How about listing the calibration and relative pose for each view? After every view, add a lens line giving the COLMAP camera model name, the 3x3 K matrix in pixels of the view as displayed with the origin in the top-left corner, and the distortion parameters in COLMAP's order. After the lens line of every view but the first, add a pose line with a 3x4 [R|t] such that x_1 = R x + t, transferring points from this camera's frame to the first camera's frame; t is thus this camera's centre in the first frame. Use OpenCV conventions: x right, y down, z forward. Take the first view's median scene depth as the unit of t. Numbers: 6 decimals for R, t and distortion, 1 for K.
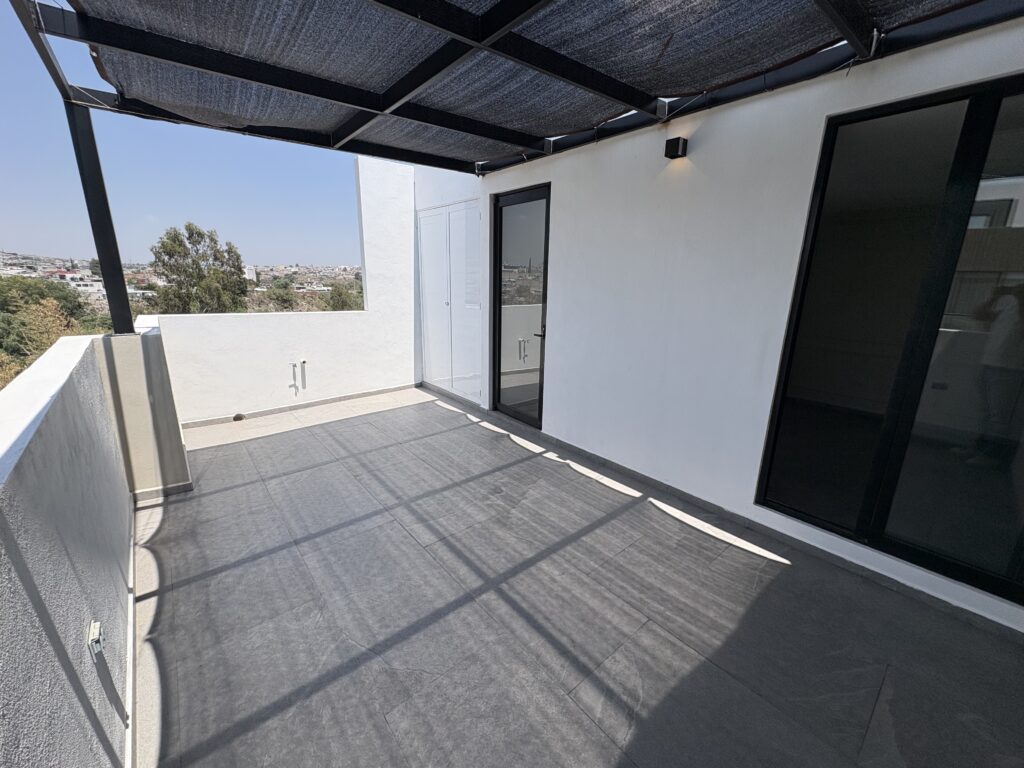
lens RADIAL K [[410.4, 0, 516.1], [0, 410.4, 382.0], [0, 0, 1]] dist [-0.000483, 0.000941]
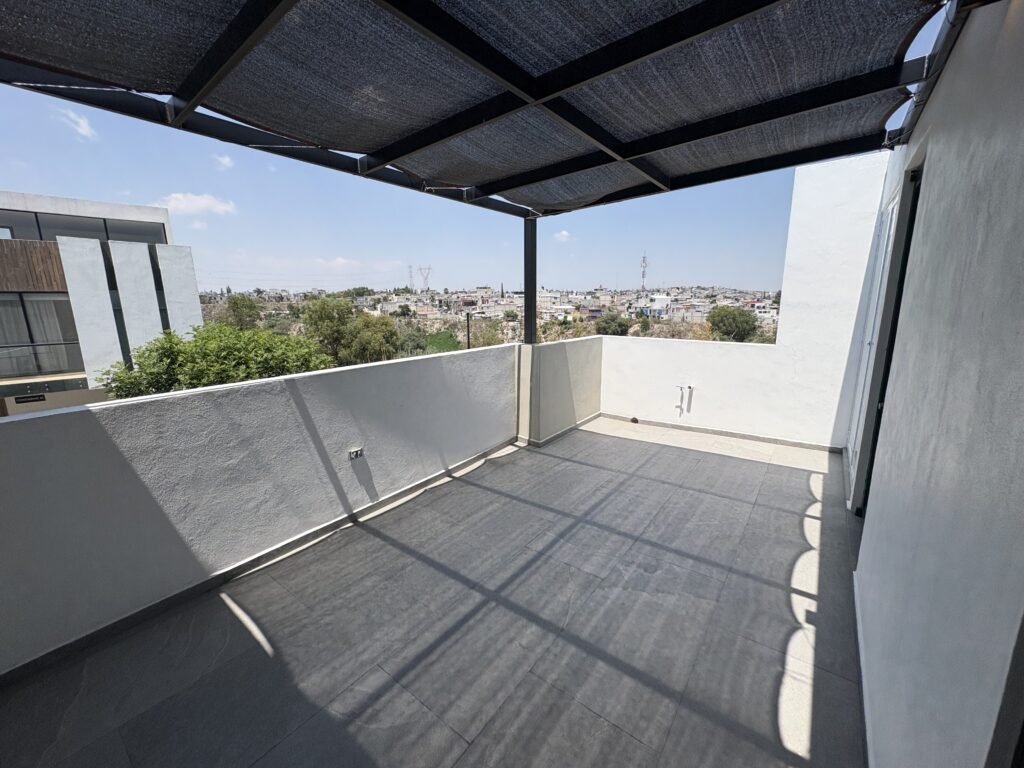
lens RADIAL K [[410.4, 0, 515.6], [0, 410.4, 386.9], [0, 0, 1]] dist [-0.000483, 0.000941]
pose [[0.209705, 0.172741, -0.962385, 0.699988], [-0.220177, 0.967333, 0.125652, -0.144863], [0.952652, 0.185545, 0.240889, 0.546528]]
